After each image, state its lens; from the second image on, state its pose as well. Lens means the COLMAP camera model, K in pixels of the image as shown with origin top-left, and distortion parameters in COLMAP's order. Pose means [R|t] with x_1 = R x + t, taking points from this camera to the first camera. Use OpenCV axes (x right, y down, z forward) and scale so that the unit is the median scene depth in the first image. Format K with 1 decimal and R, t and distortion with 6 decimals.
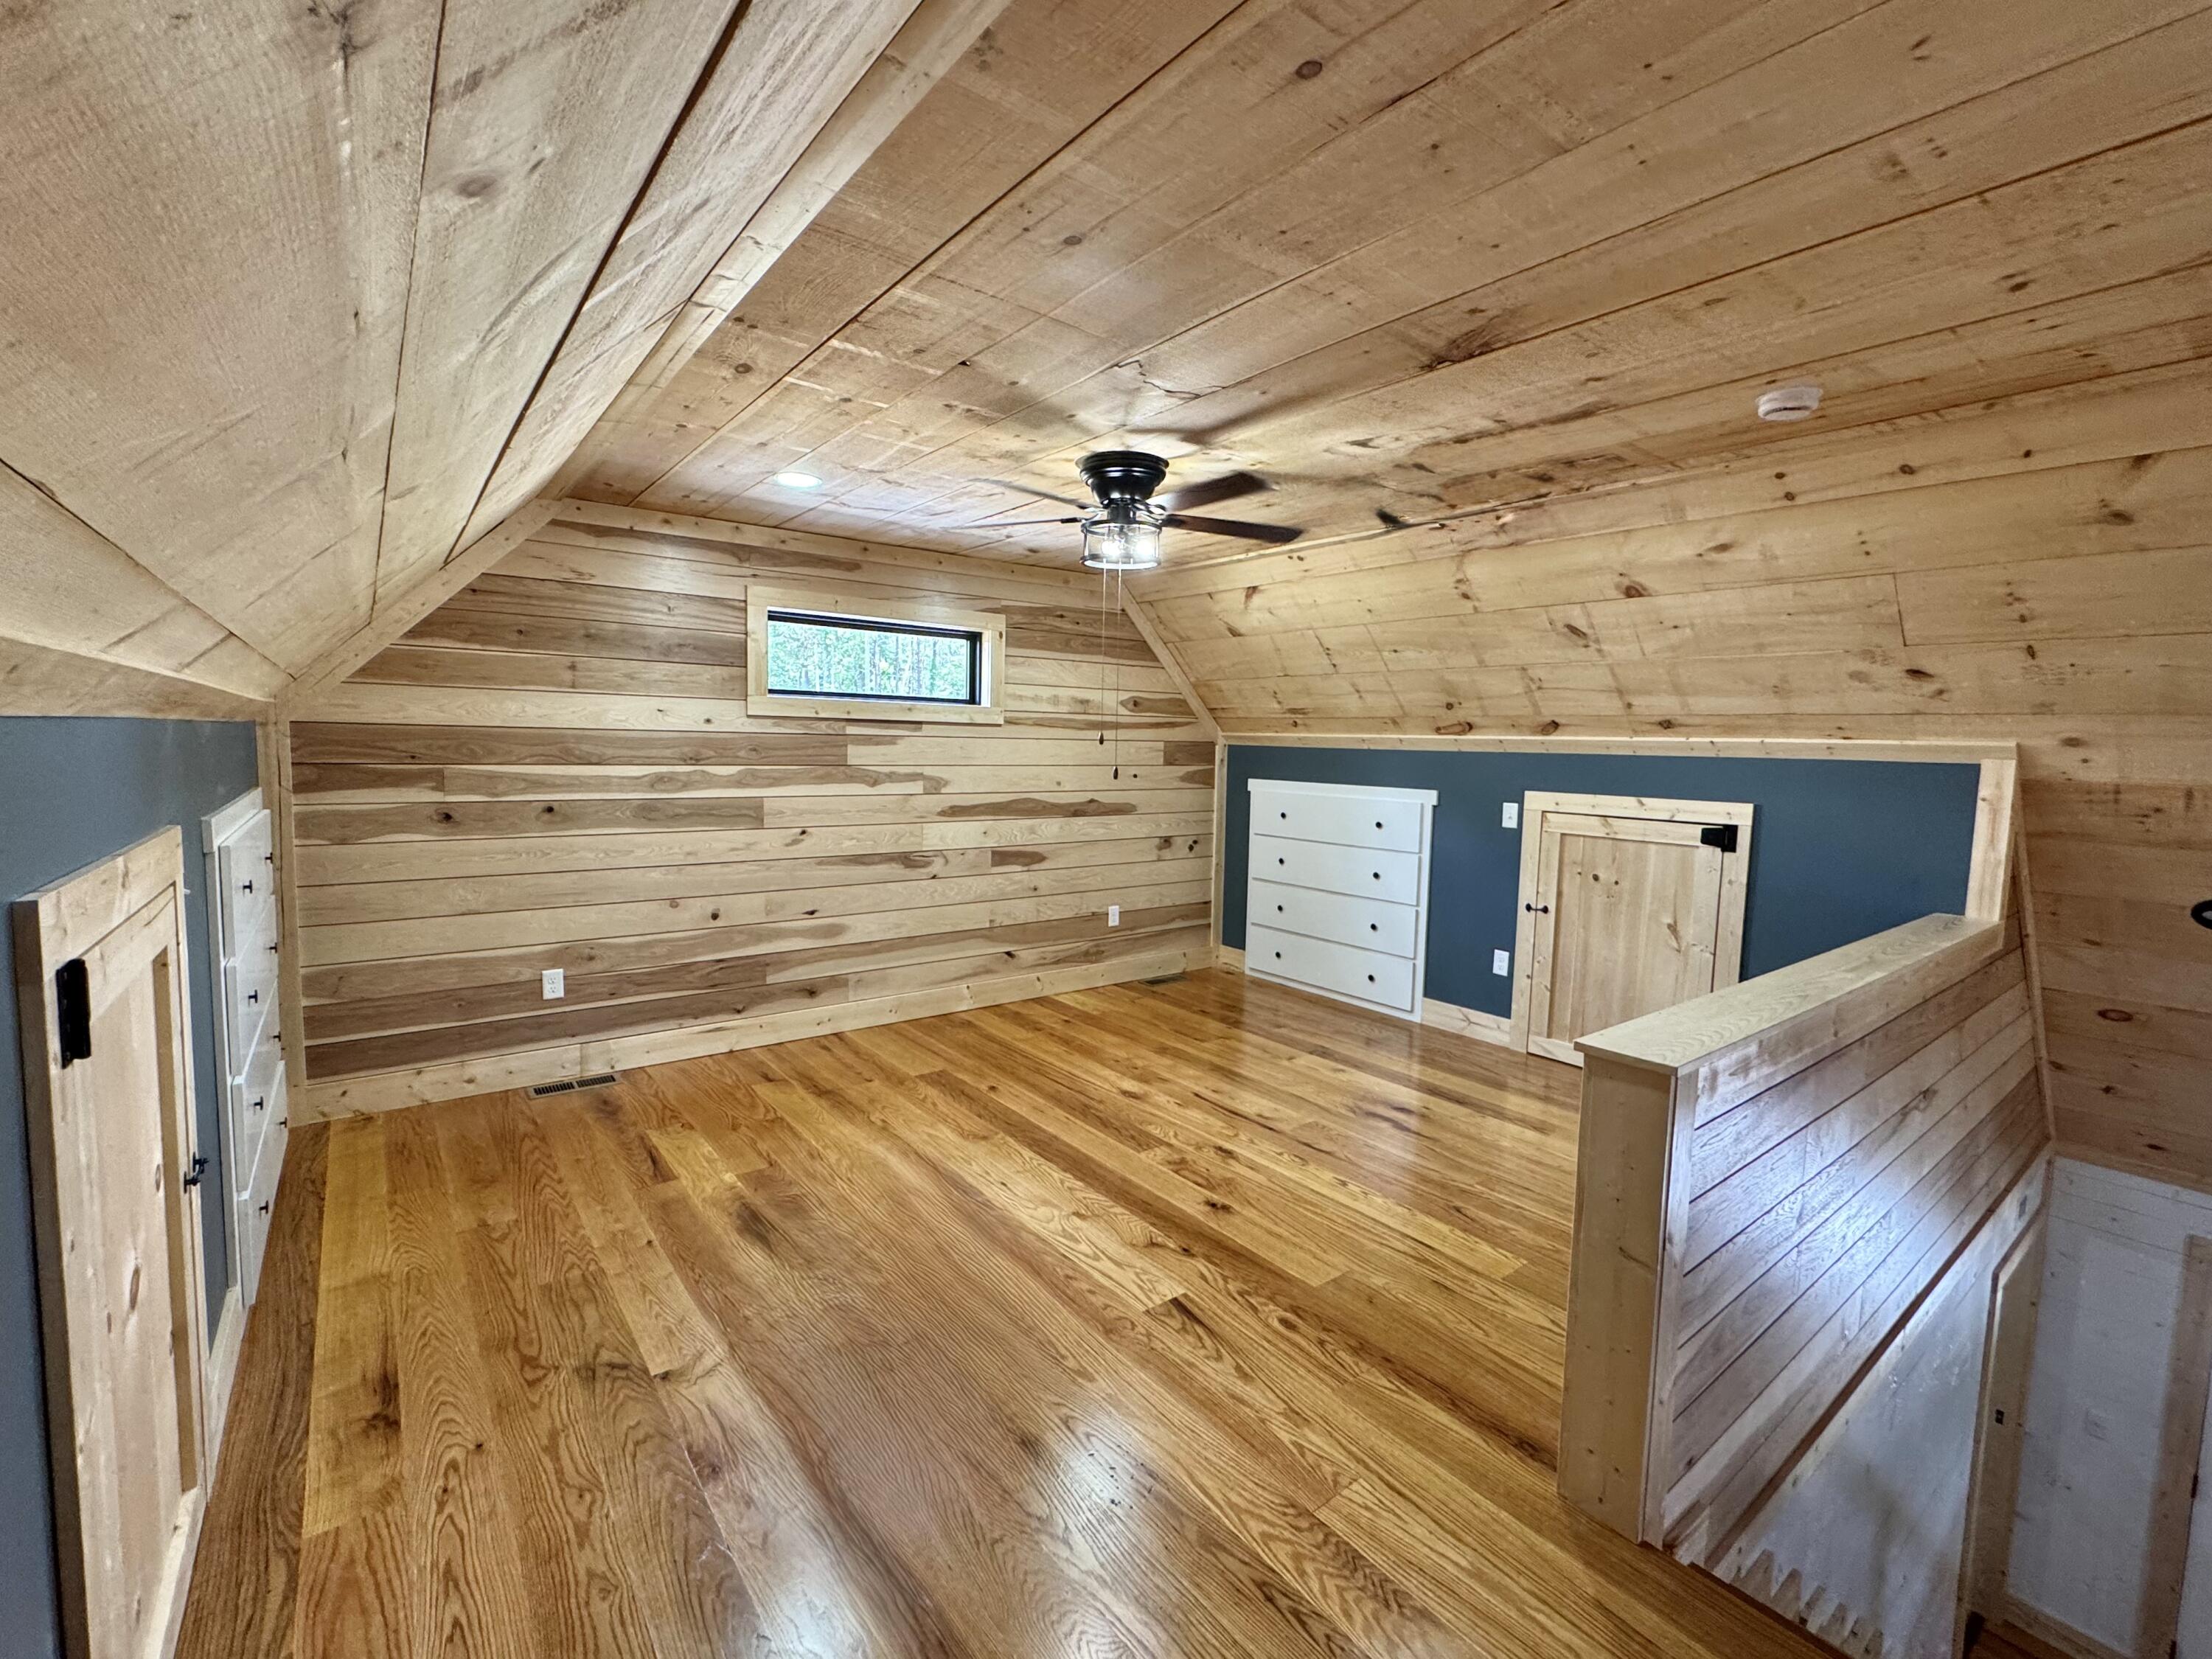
lens RADIAL K [[954.8, 0, 1106.0], [0, 954.8, 829.5], [0, 0, 1]] dist [-0.007359, 0.000556]
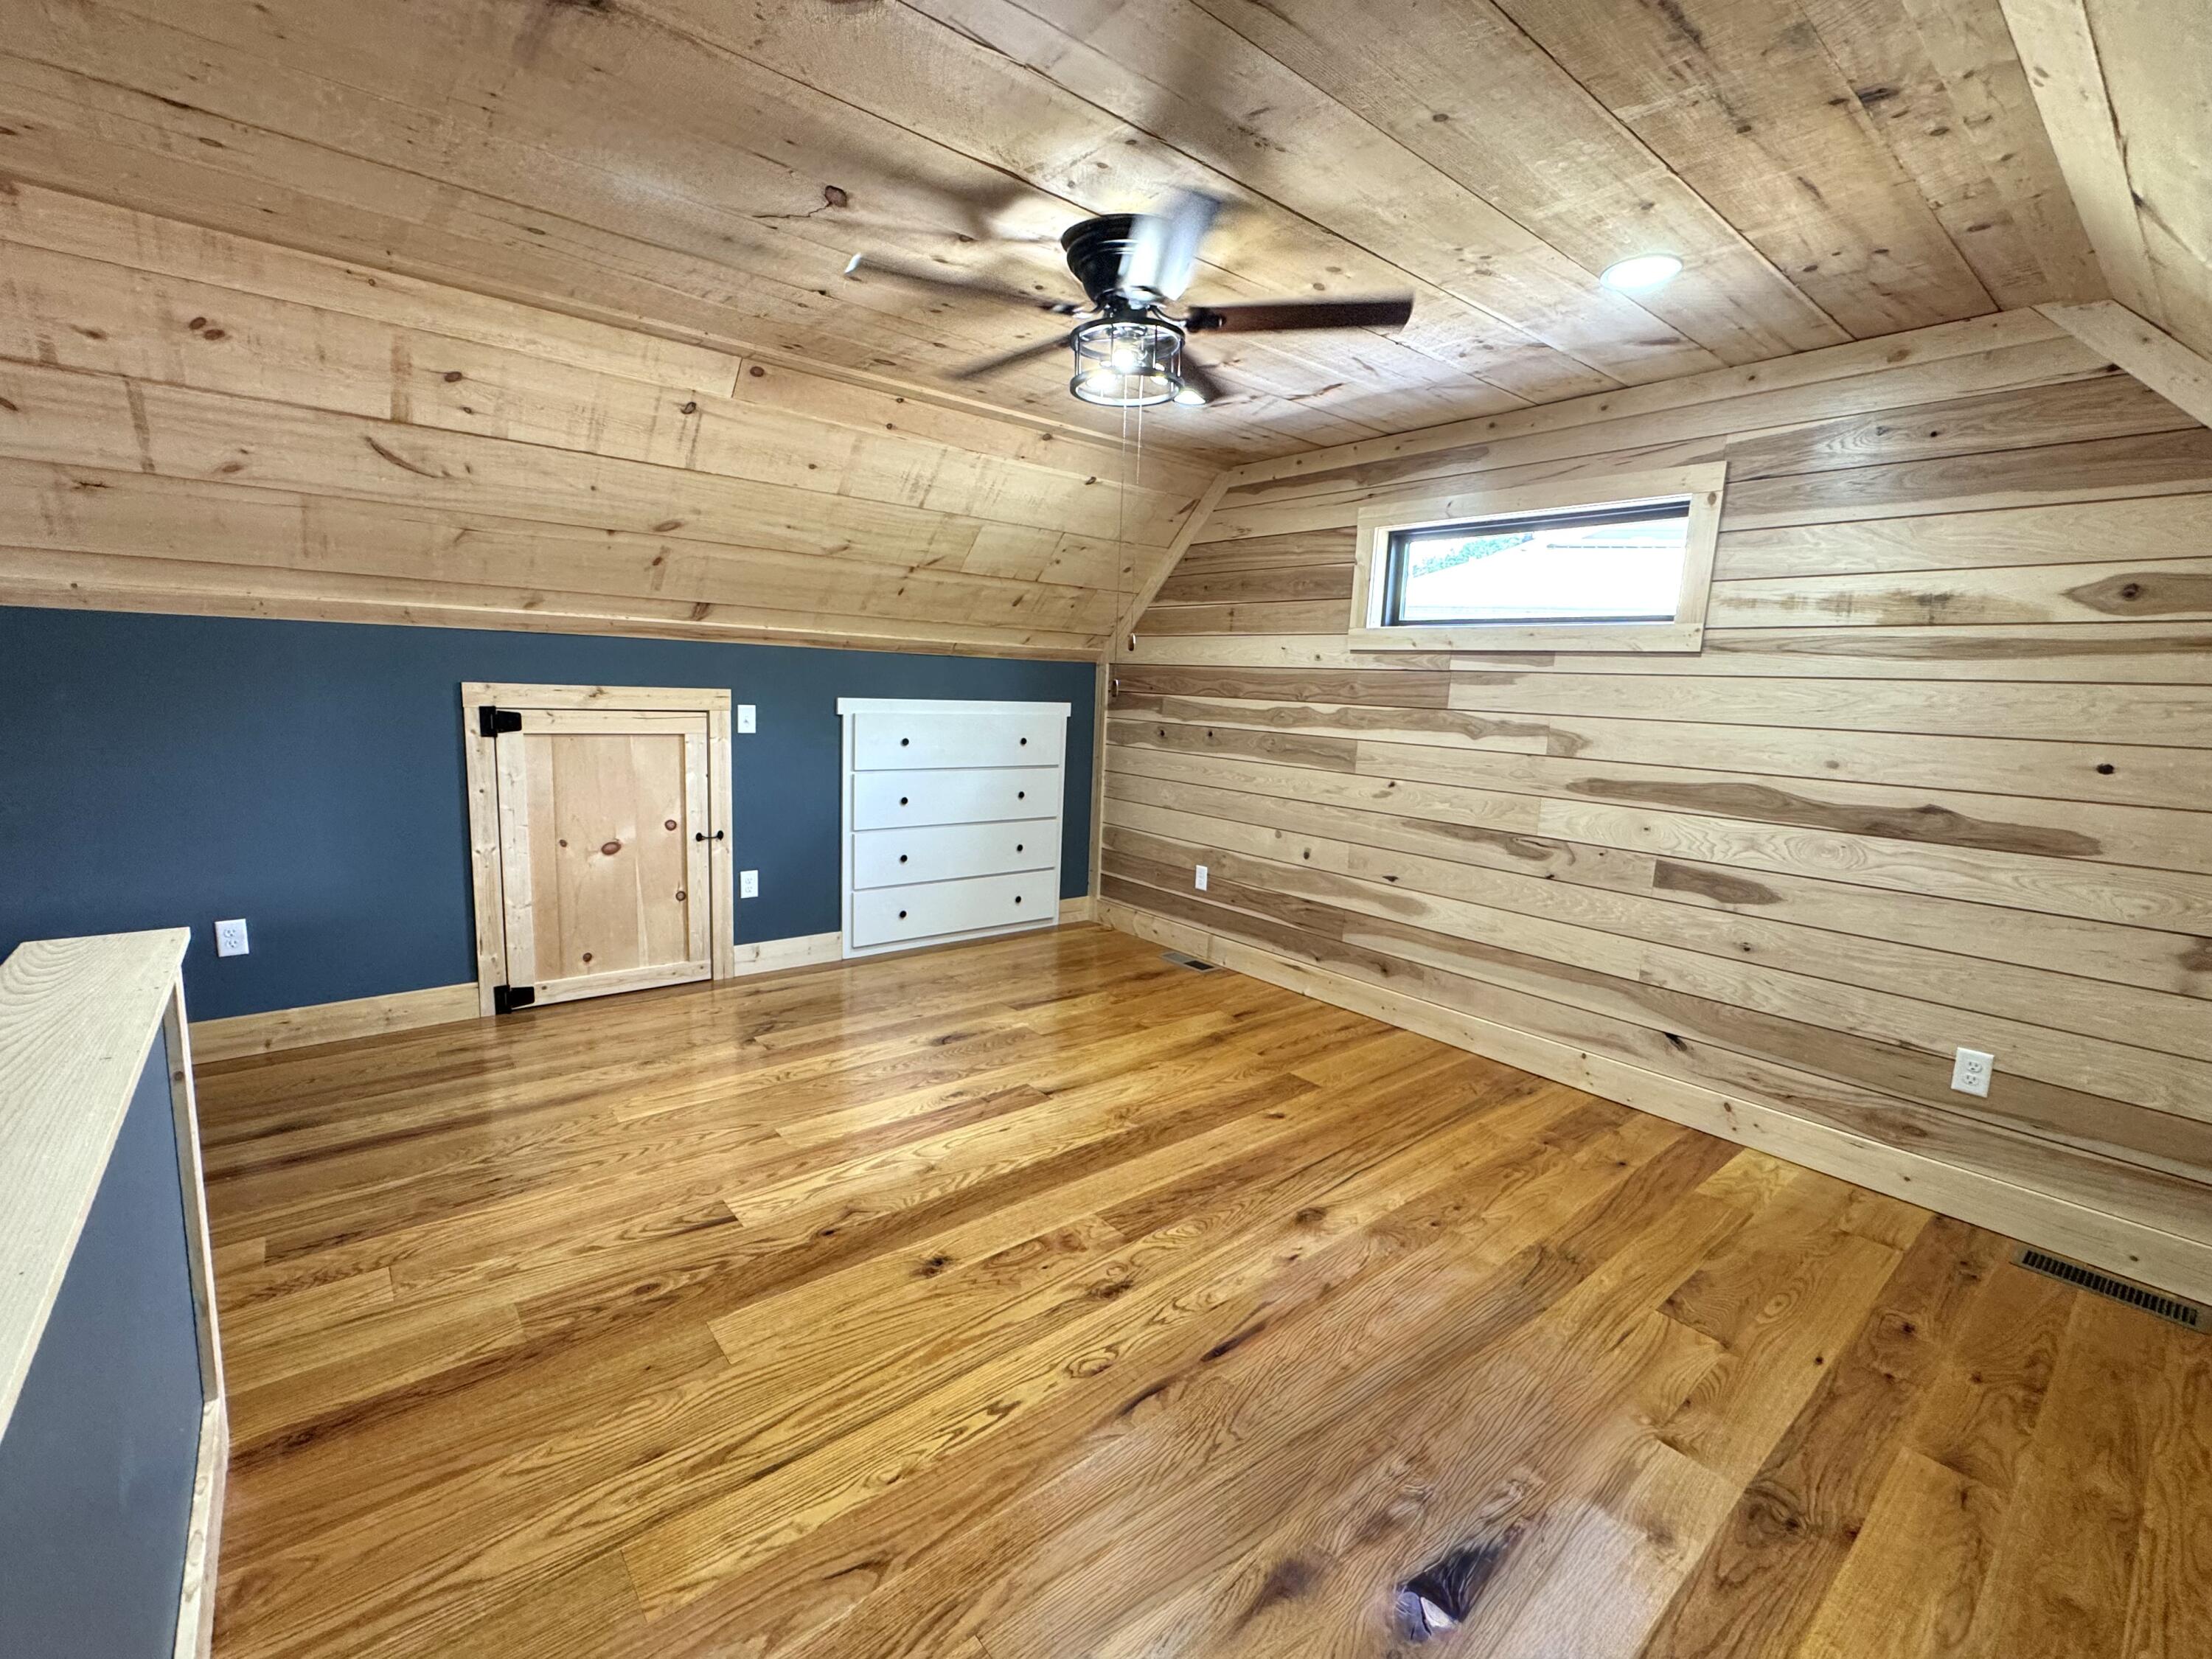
lens RADIAL K [[954.8, 0, 1106.0], [0, 954.8, 829.5], [0, 0, 1]] dist [-0.007359, 0.000556]
pose [[0.036448, 0.130465, -0.990783, 0.557899], [-0.133935, 0.983135, 0.124531, -0.030935], [0.990320, 0.128161, 0.053308, 0.726334]]
